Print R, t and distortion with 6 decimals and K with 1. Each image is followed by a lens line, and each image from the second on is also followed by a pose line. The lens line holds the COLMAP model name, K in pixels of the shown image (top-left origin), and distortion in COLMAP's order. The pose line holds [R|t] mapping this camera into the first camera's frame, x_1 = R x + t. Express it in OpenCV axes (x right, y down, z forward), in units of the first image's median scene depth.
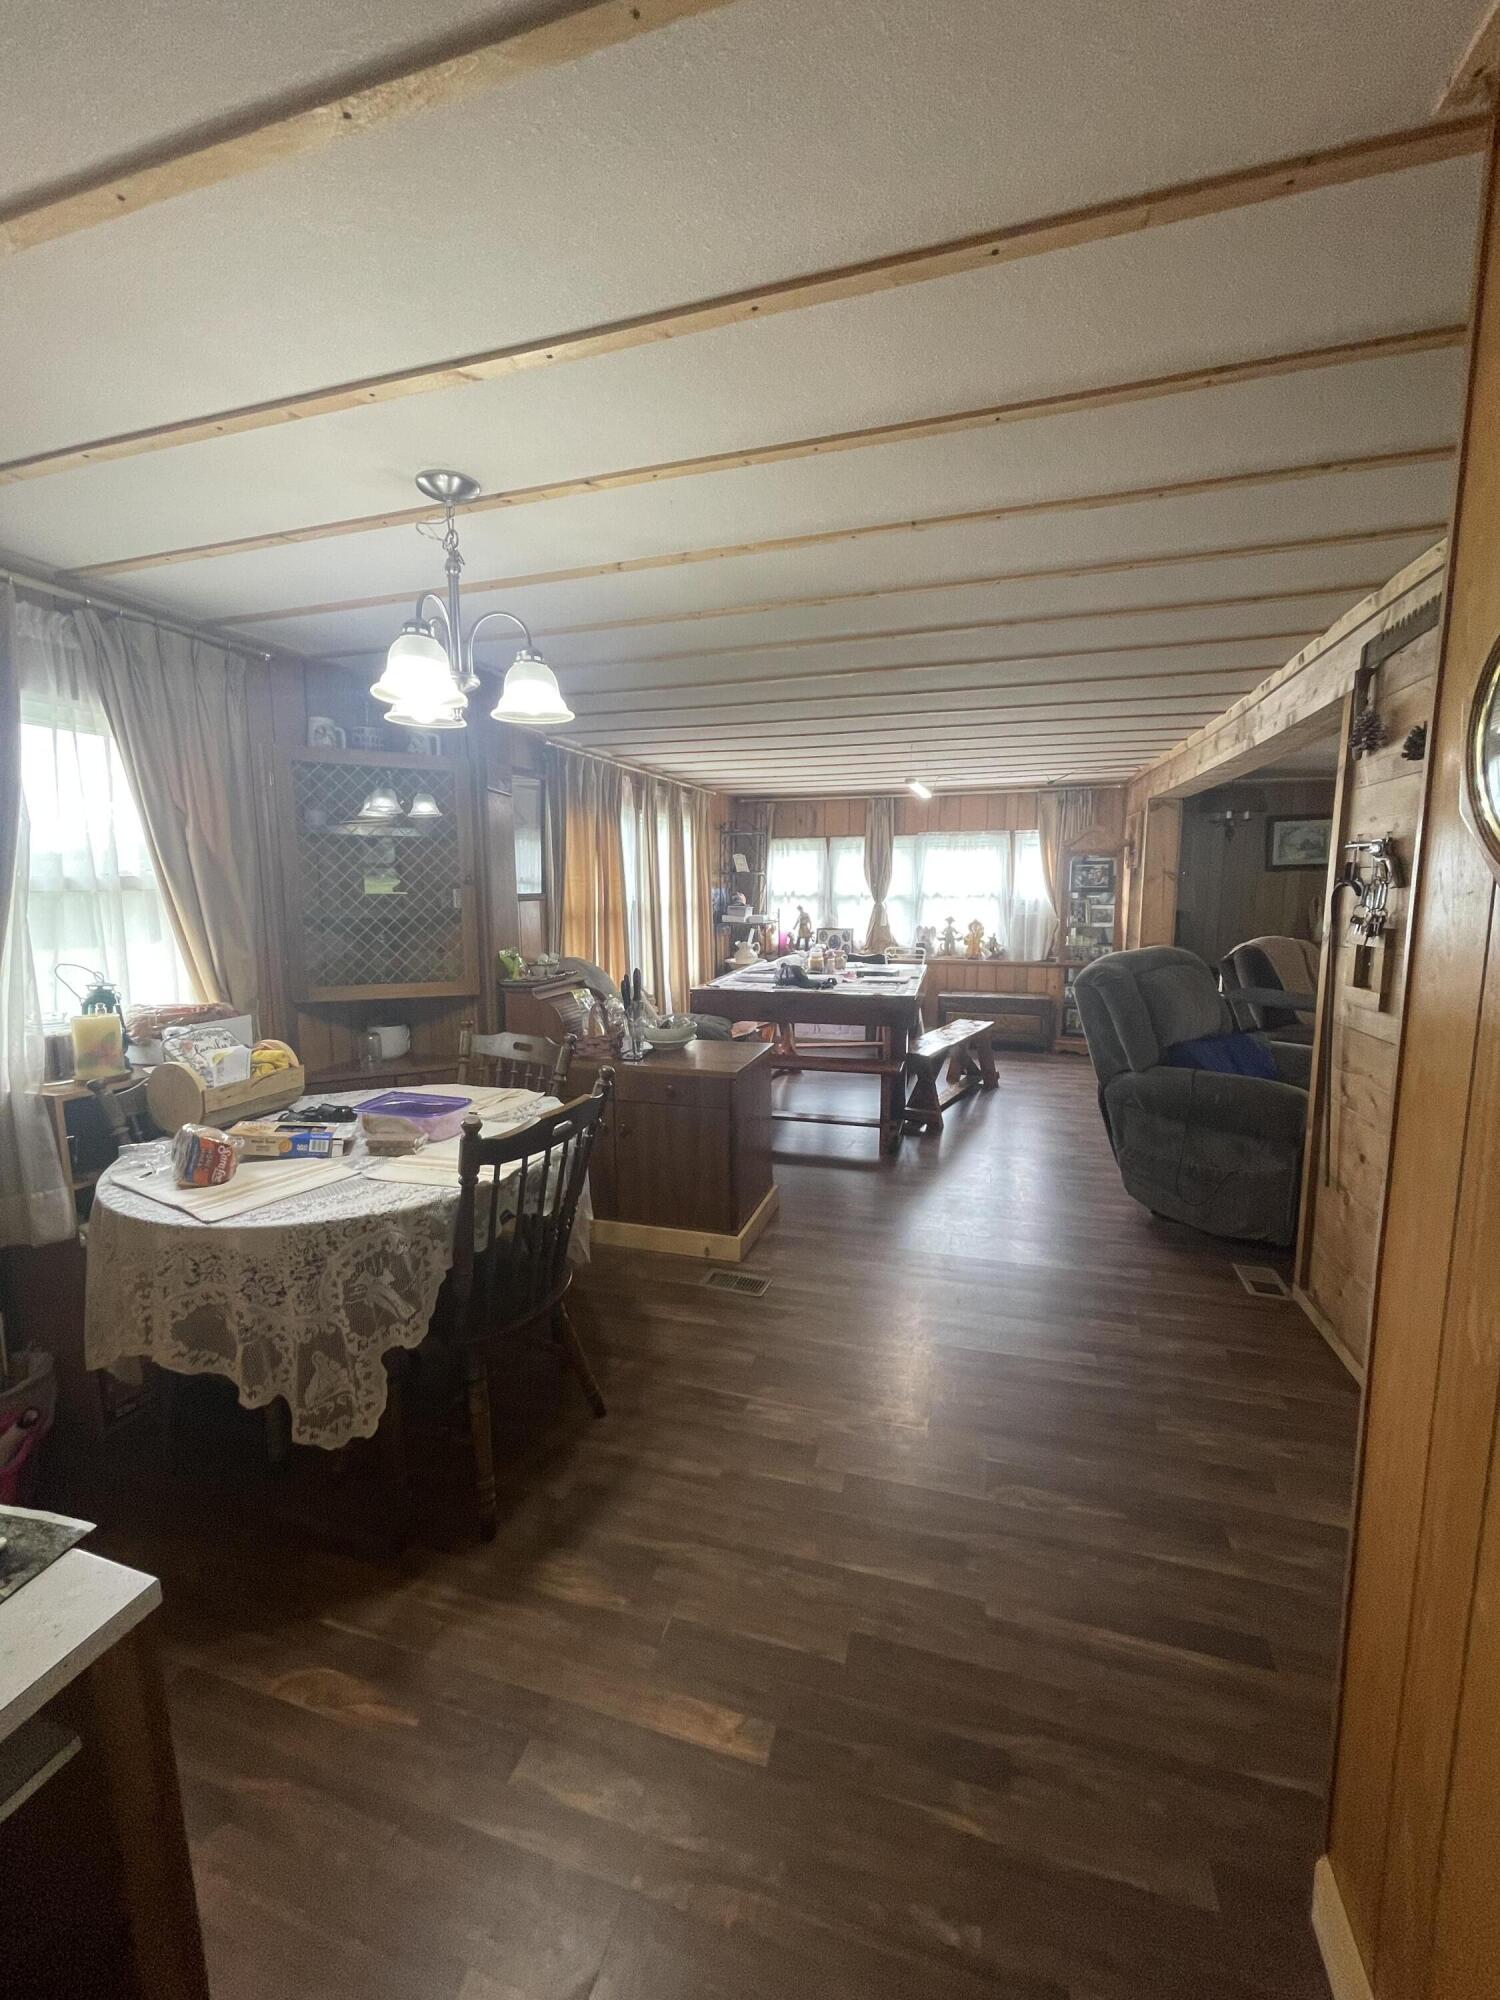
lens RADIAL K [[795.8, 0, 746.3], [0, 795.8, 995.8], [0, 0, 1]] dist [-0.001831, -0.000551]
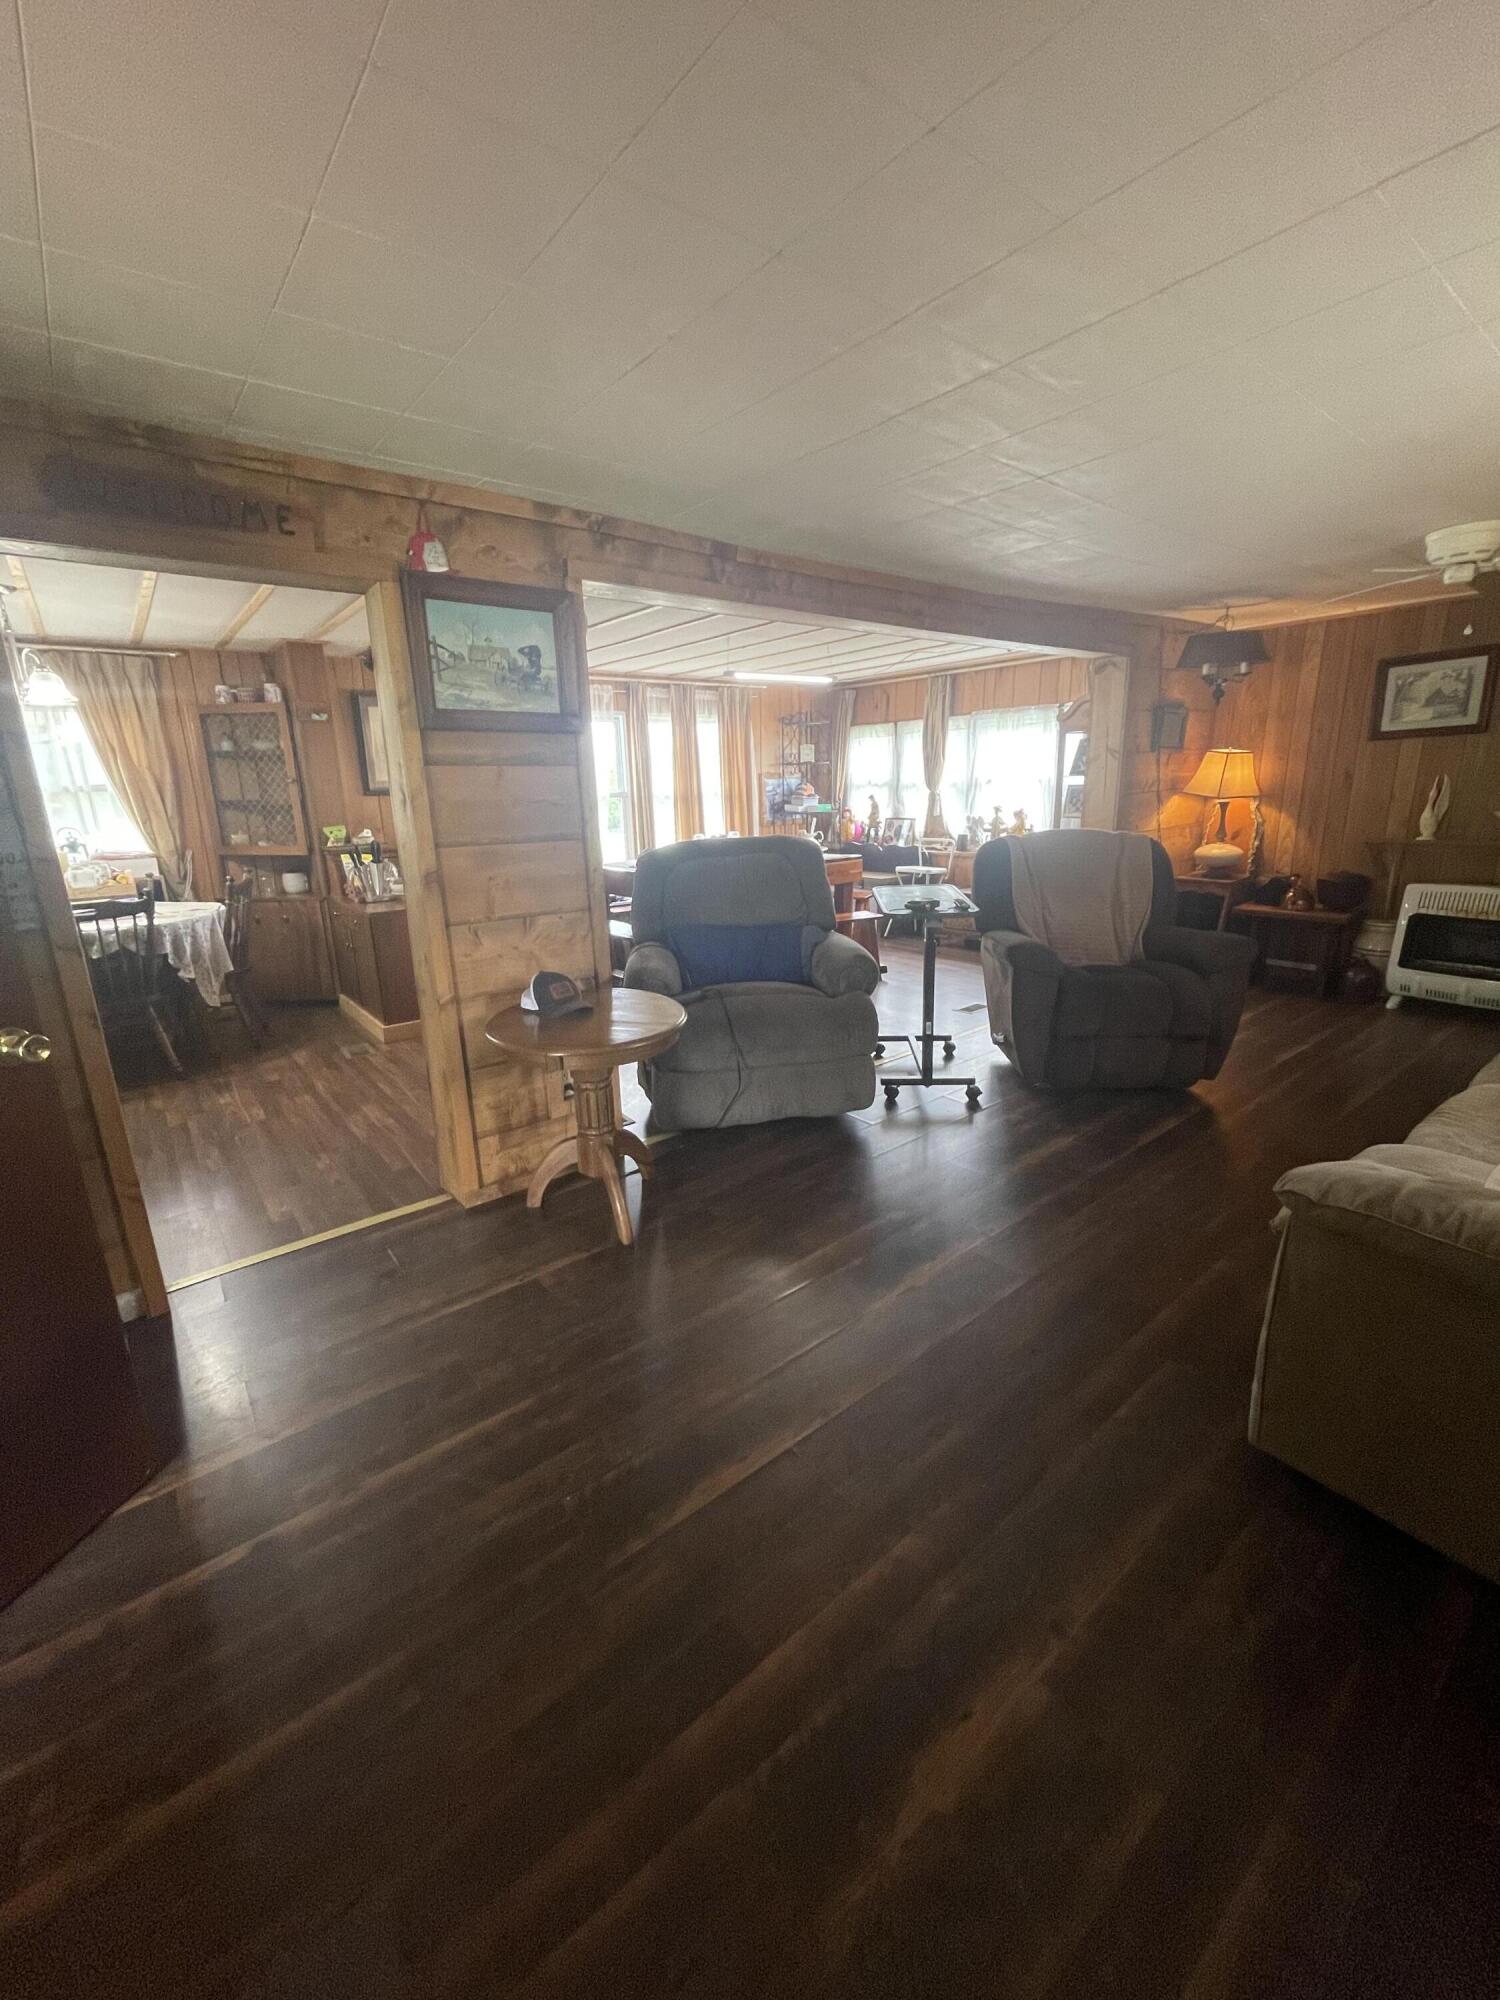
lens RADIAL K [[795.8, 0, 746.3], [0, 795.8, 995.8], [0, 0, 1]] dist [-0.001831, -0.000551]
pose [[0.825872, 0.130136, -0.548634, 0.543872], [-0.055686, 0.987070, 0.150307, -0.005428], [0.561101, -0.093583, 0.822440, 0.066263]]
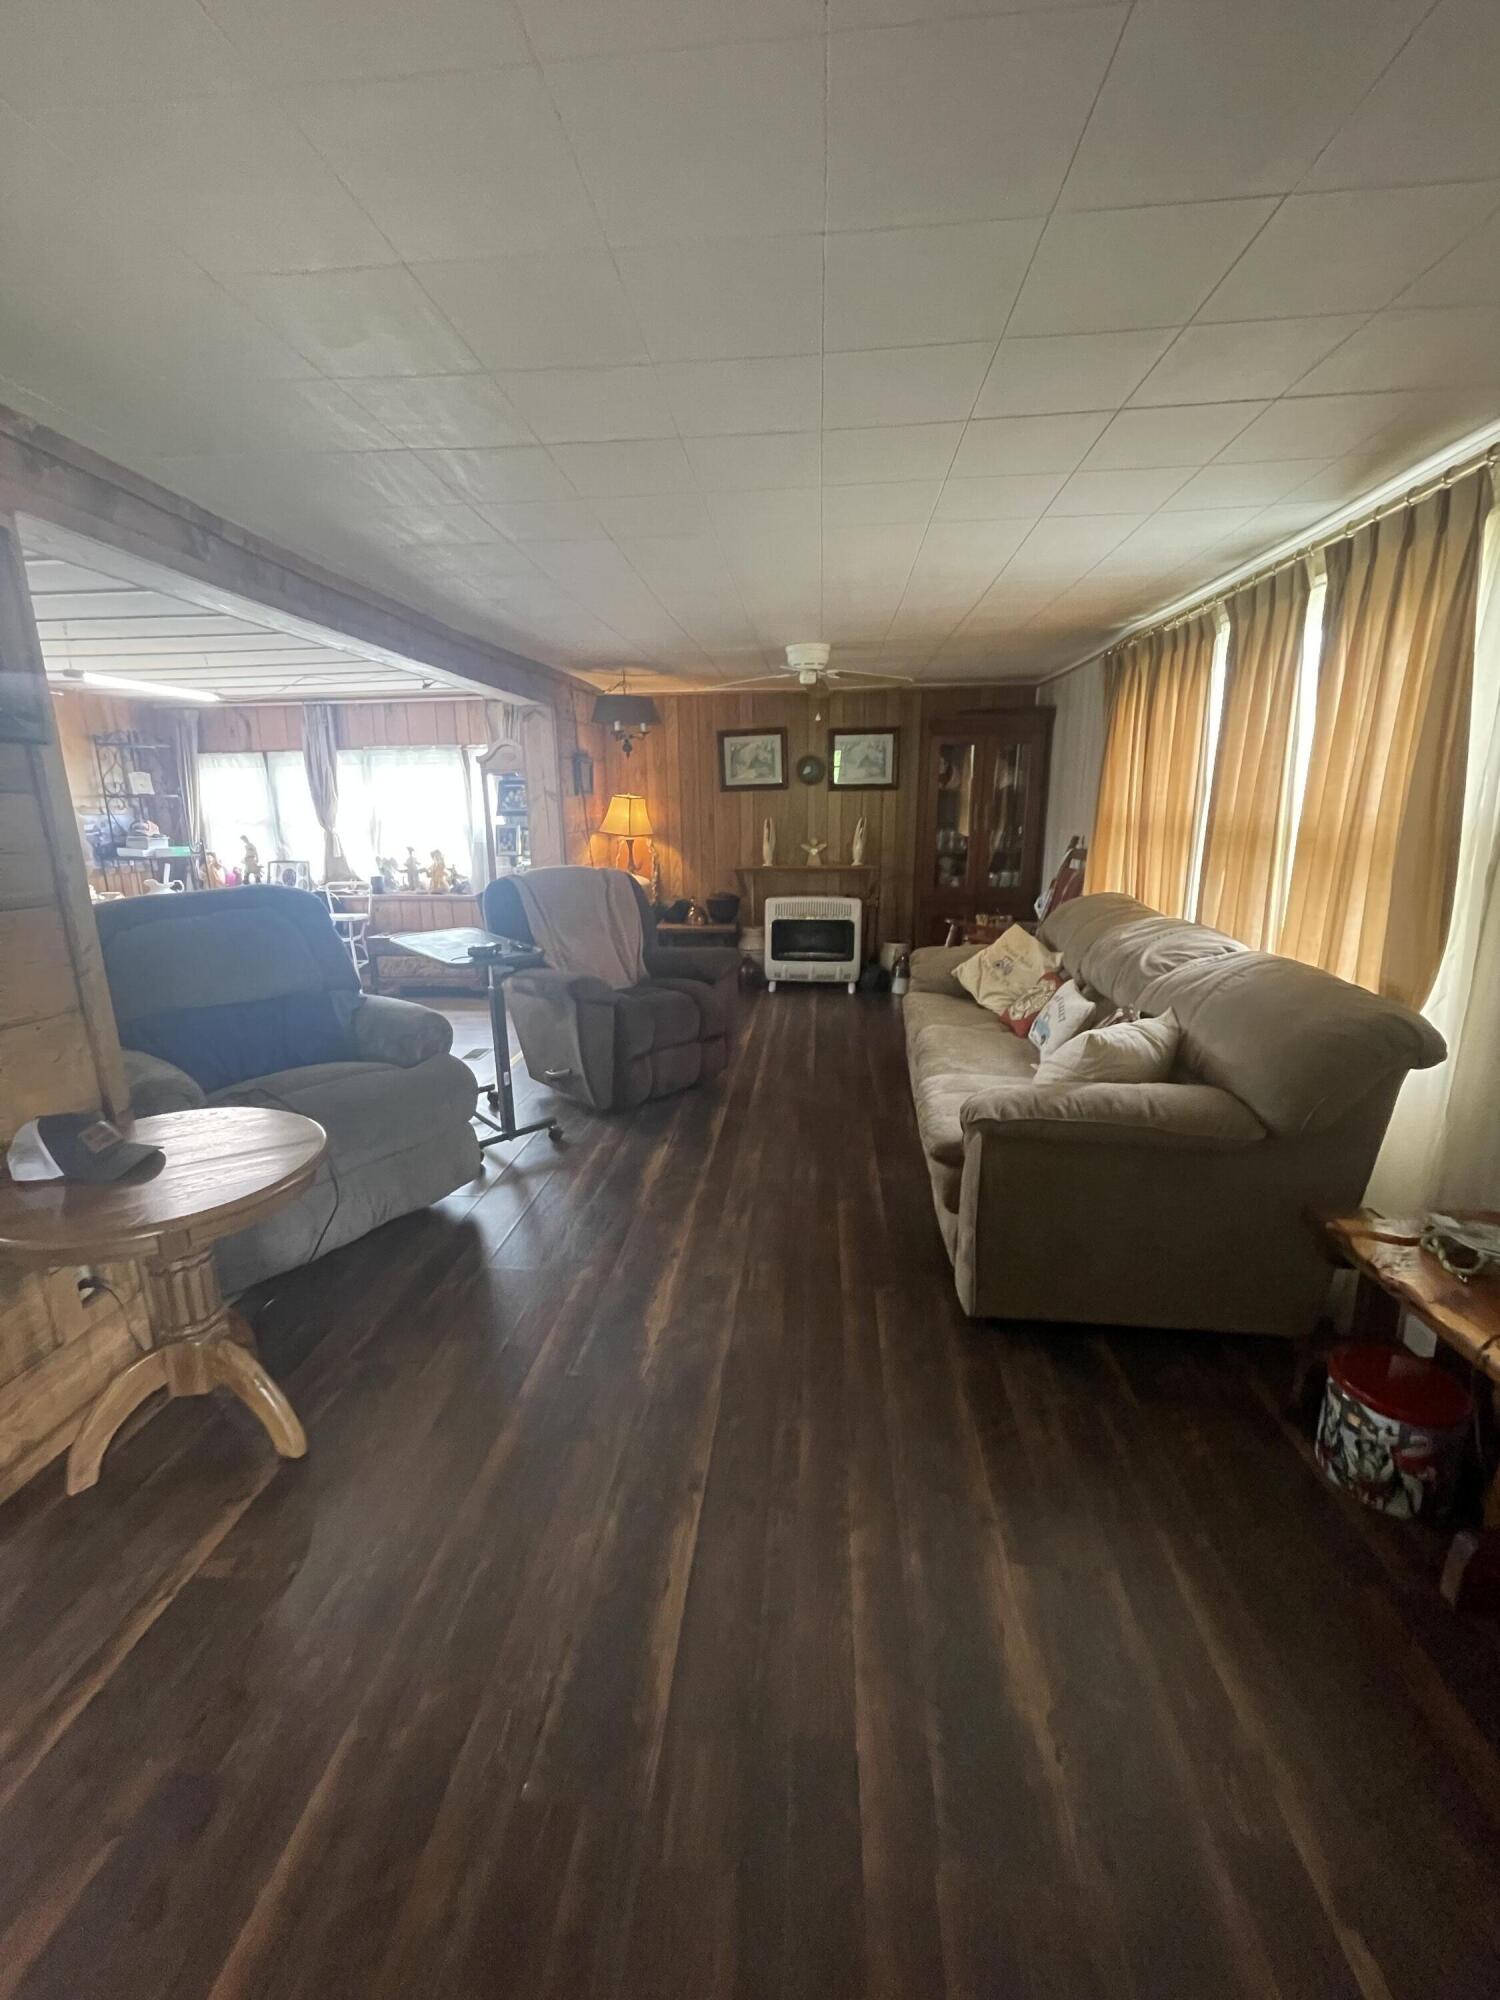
lens RADIAL K [[795.8, 0, 746.3], [0, 795.8, 995.8], [0, 0, 1]] dist [-0.001831, -0.000551]
pose [[0.979503, -0.051898, 0.194630, 0.437054], [0.033774, 0.994874, 0.095315, -0.005777], [-0.198579, -0.086788, 0.976235, 0.055904]]
